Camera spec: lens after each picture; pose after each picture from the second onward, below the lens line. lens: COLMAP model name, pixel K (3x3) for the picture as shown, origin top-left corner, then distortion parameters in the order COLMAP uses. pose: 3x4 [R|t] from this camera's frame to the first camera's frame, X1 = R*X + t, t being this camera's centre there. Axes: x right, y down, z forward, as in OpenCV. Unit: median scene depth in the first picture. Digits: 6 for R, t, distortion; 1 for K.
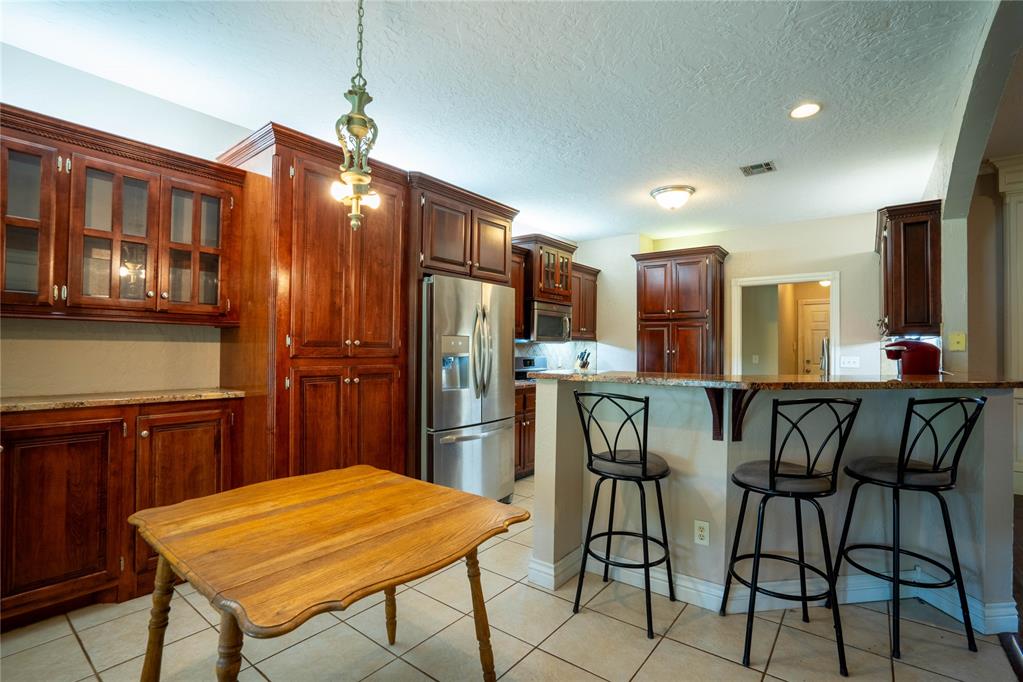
lens RADIAL K [[470.6, 0, 511.5], [0, 470.6, 341.0], [0, 0, 1]] dist [-0.067138, 0.026539]
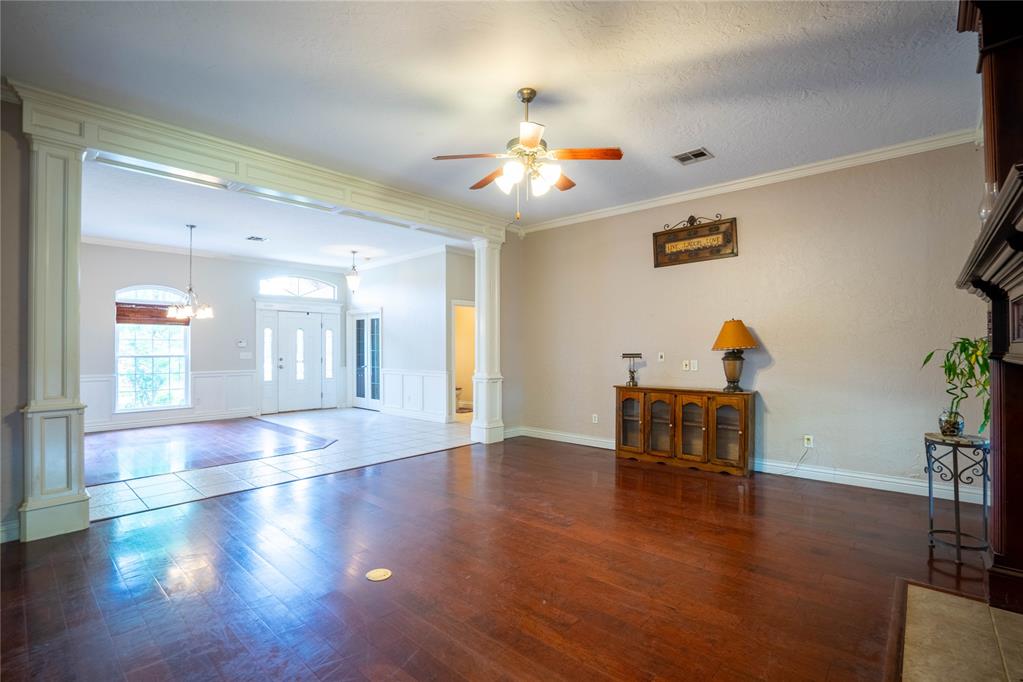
lens RADIAL K [[470.6, 0, 511.5], [0, 470.6, 341.0], [0, 0, 1]] dist [-0.067138, 0.026539]
pose [[0.073886, 0.006000, 0.997249, 0.587860], [-0.011416, 0.999921, -0.005170, 0.001875], [-0.997201, -0.011003, 0.073948, 0.220629]]
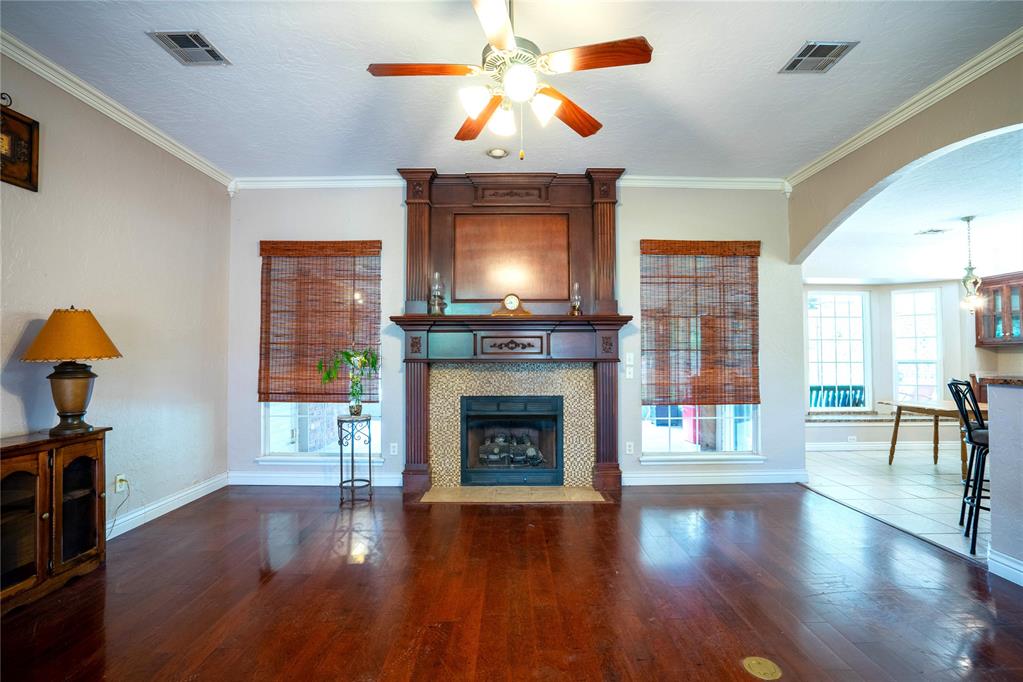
lens RADIAL K [[470.6, 0, 511.5], [0, 470.6, 341.0], [0, 0, 1]] dist [-0.067138, 0.026539]
pose [[-0.785792, -0.024355, -0.618011, 2.093320], [0.004374, 0.998981, -0.044930, 0.020864], [0.618476, -0.038008, -0.784884, 0.815506]]
